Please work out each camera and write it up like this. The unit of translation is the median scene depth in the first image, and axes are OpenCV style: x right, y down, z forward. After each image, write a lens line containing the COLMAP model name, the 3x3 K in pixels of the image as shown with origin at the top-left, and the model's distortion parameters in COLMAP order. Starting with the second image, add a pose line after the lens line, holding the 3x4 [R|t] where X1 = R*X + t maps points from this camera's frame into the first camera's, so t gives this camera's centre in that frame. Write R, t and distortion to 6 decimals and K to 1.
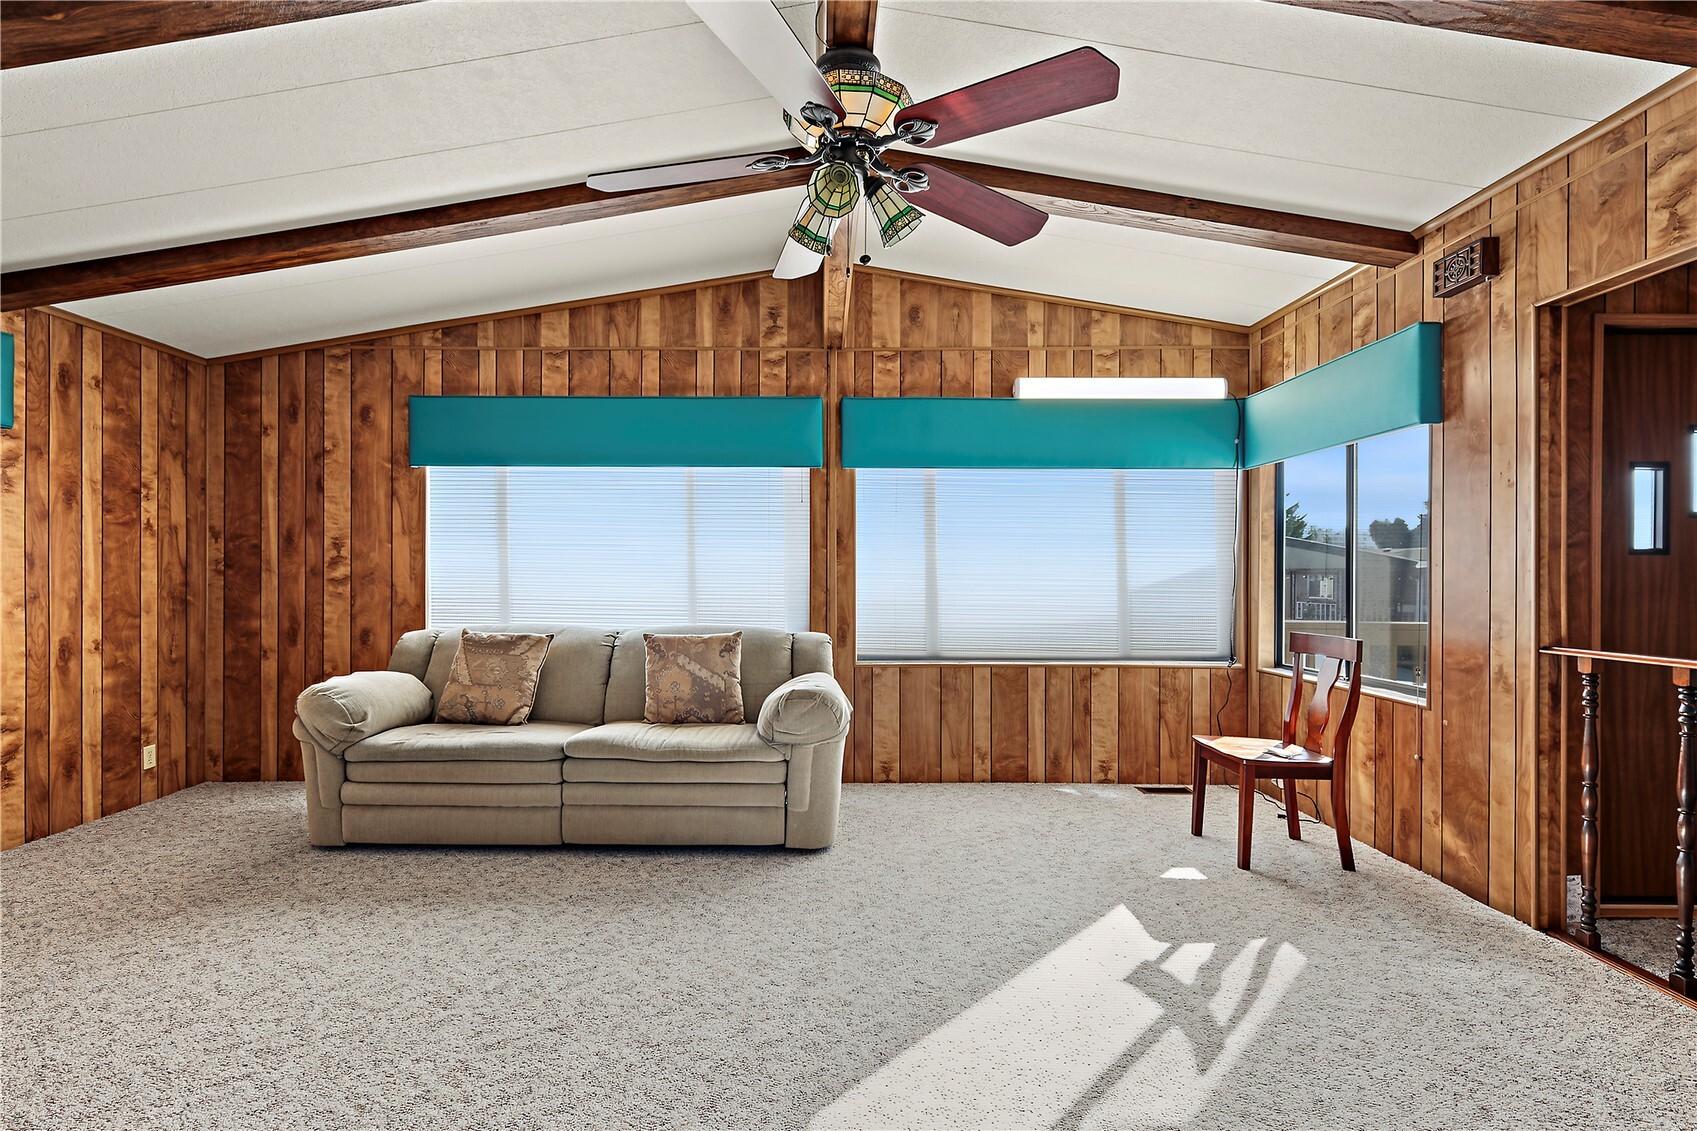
lens RADIAL K [[758.9, 0, 805.2], [0, 758.9, 573.2], [0, 0, 1]] dist [0.001838, 0.000691]
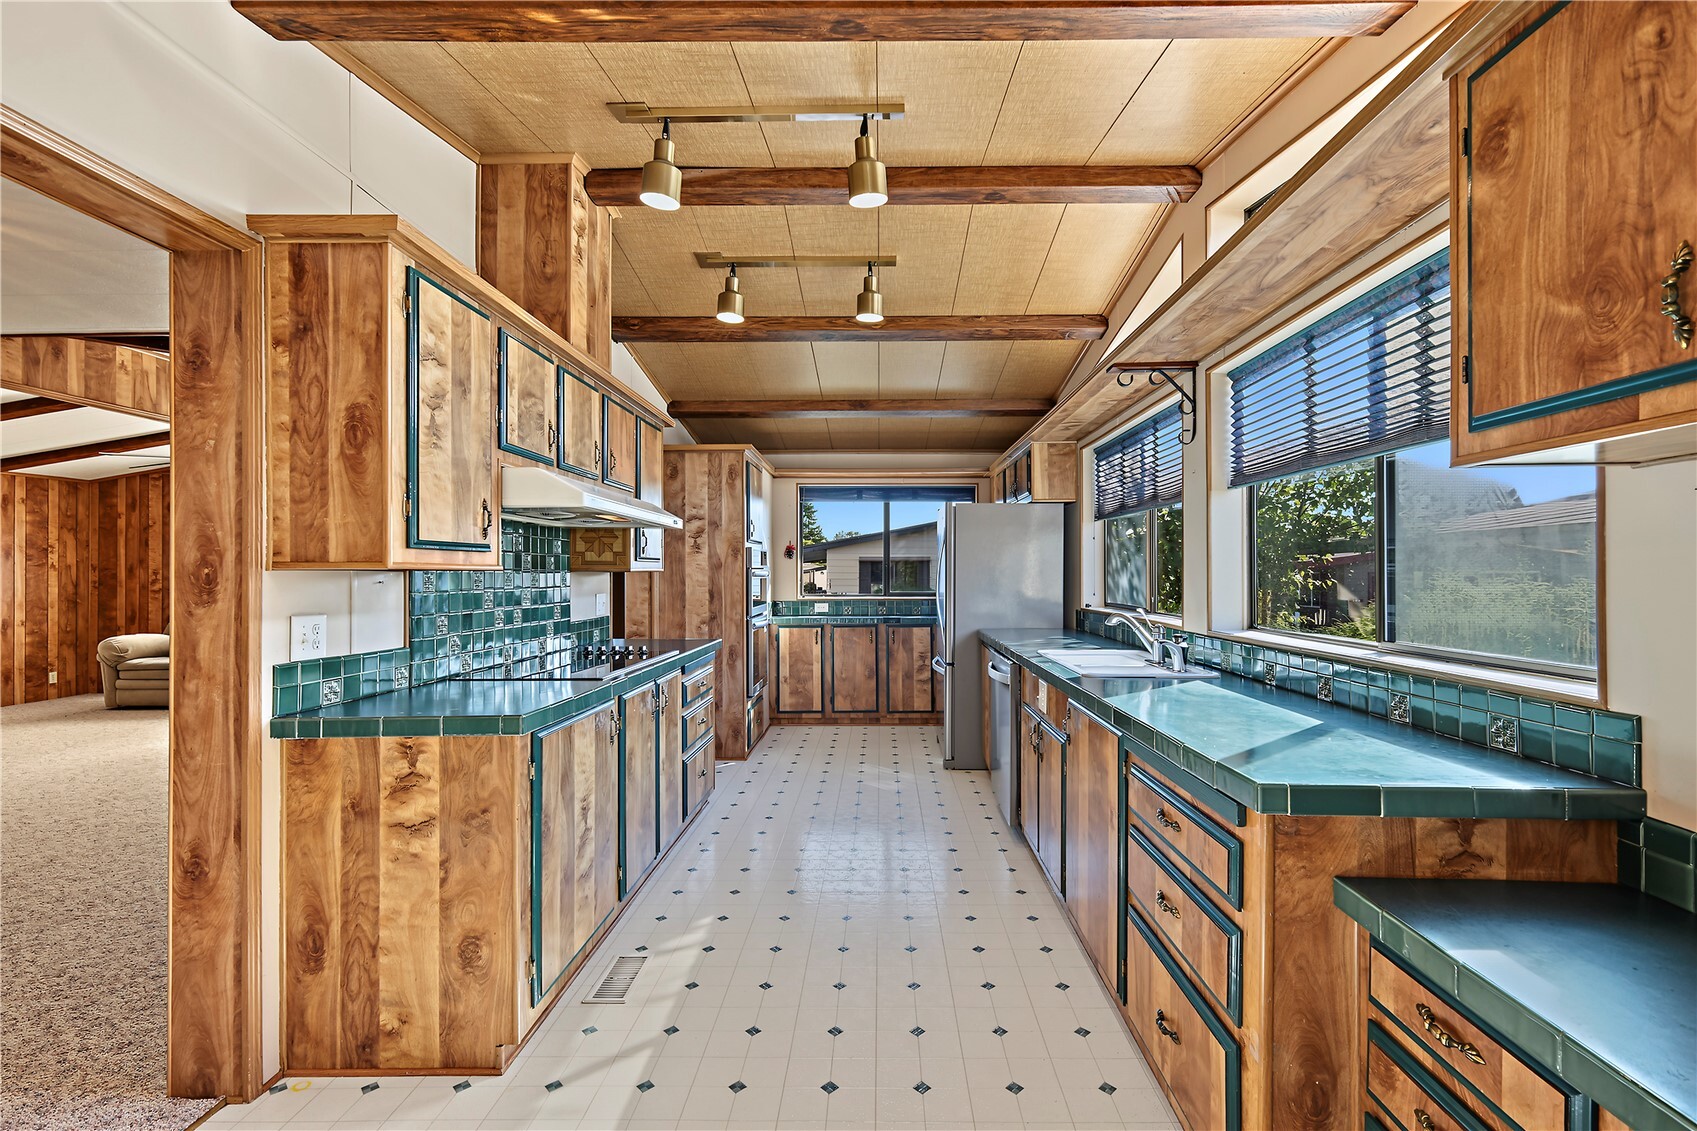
lens RADIAL K [[752.3, 0, 886.8], [0, 752.3, 566.1], [0, 0, 1]] dist [-0.001879, -0.000410]
pose [[0.999953, -0.008838, 0.003860, 1.291762], [0.008878, 0.999905, -0.010514, -0.018366], [-0.003767, 0.010548, 0.999937, -0.969742]]
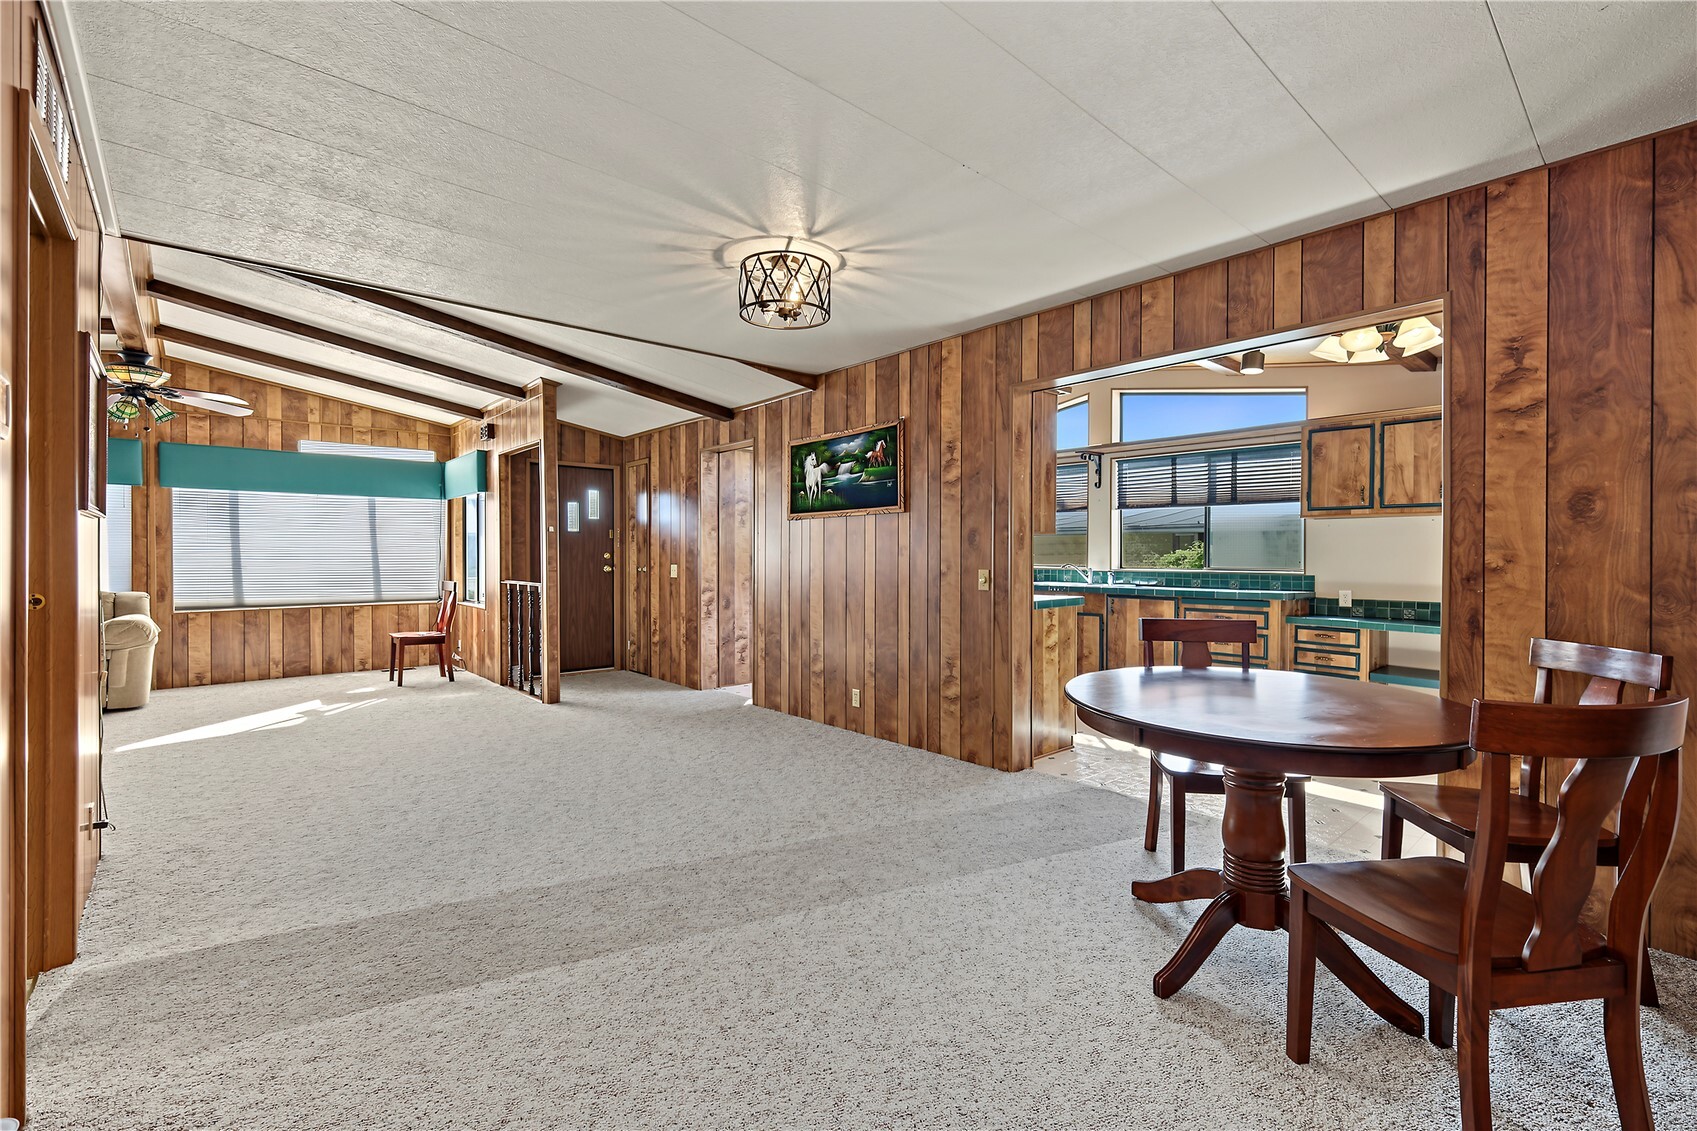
lens RADIAL K [[754.9, 0, 869.0], [0, 754.9, 557.2], [0, 0, 1]] dist [0.000008, 0.000485]
pose [[0.730424, -0.006495, 0.682963, 0.051886], [0.002315, 0.999973, 0.007034, -0.001857], [-0.682990, -0.003557, 0.730419, -1.115510]]
